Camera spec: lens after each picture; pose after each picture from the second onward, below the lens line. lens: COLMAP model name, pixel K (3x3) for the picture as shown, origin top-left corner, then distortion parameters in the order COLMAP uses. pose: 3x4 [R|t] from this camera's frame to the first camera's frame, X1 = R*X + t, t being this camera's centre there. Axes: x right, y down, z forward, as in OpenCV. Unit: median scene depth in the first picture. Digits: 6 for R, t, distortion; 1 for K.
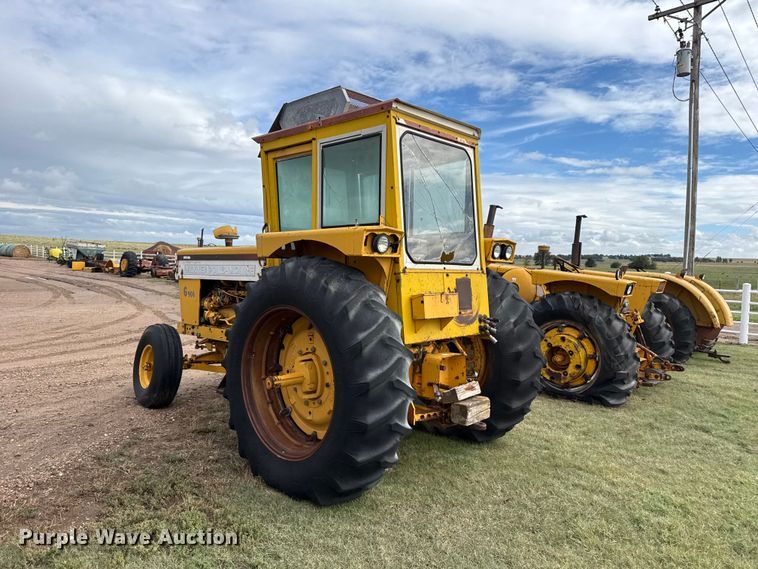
lens RADIAL K [[532.9, 0, 381.4], [0, 532.9, 280.5], [0, 0, 1]] dist [0.053205, -0.068093]
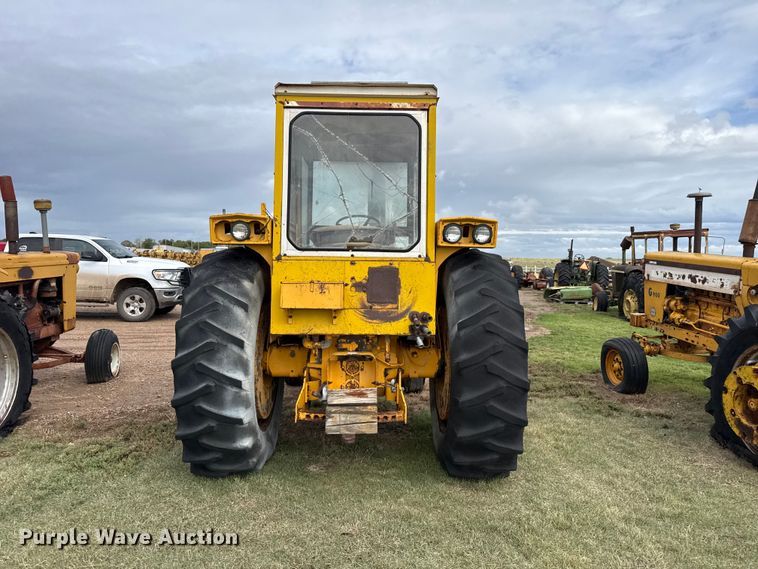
lens RADIAL K [[532.9, 0, 379.6], [0, 532.9, 281.7], [0, 0, 1]] dist [0.053205, -0.068093]
pose [[0.696863, -0.007771, -0.717163, 0.729505], [-0.011766, 0.999683, -0.022265, 0.037097], [0.717108, 0.023954, 0.696550, 0.389122]]
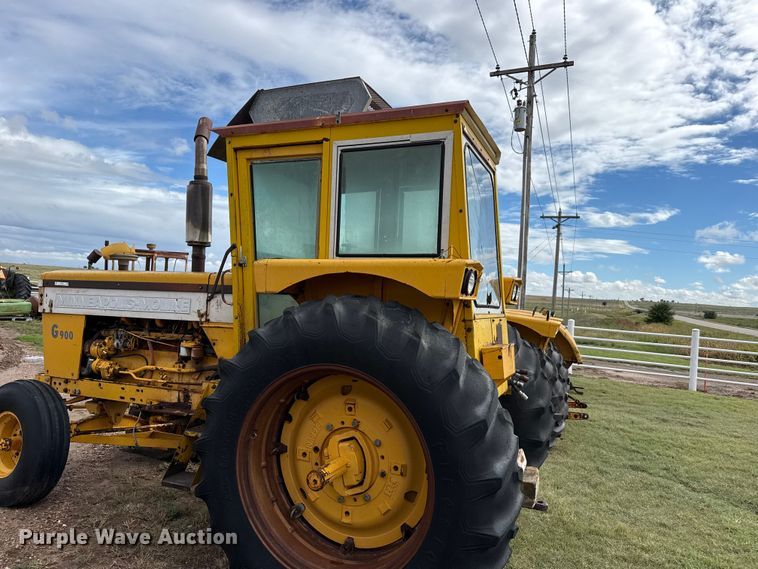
lens RADIAL K [[532.9, 0, 374.4], [0, 532.9, 288.8], [0, 0, 1]] dist [0.053205, -0.068093]
pose [[0.937346, 0.031285, 0.346992, -0.314717], [-0.019035, 0.999071, -0.038657, -0.023104], [-0.347880, 0.029630, 0.937071, 0.263143]]
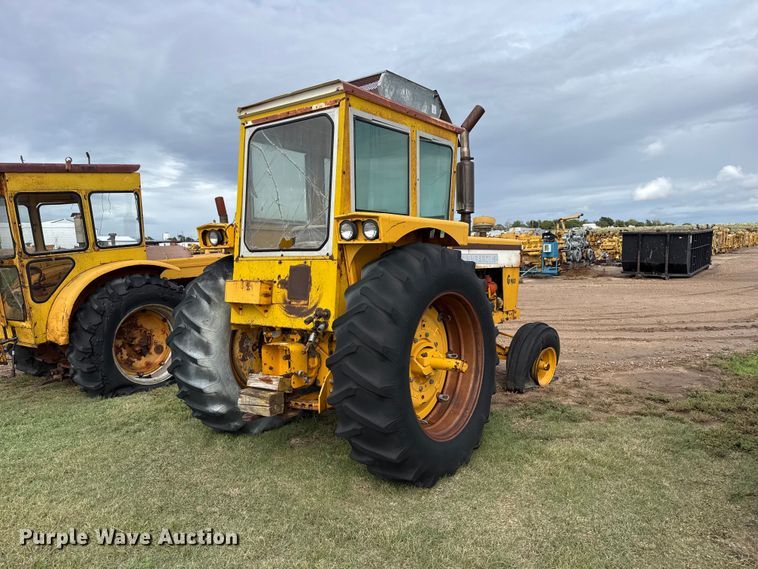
lens RADIAL K [[532.9, 0, 382.2], [0, 532.9, 291.9], [0, 0, 1]] dist [0.053205, -0.068093]
pose [[0.118831, 0.041777, -0.992035, 1.030739], [-0.002930, 0.999125, 0.041724, 0.002597], [0.992910, -0.002051, 0.118849, 0.991980]]
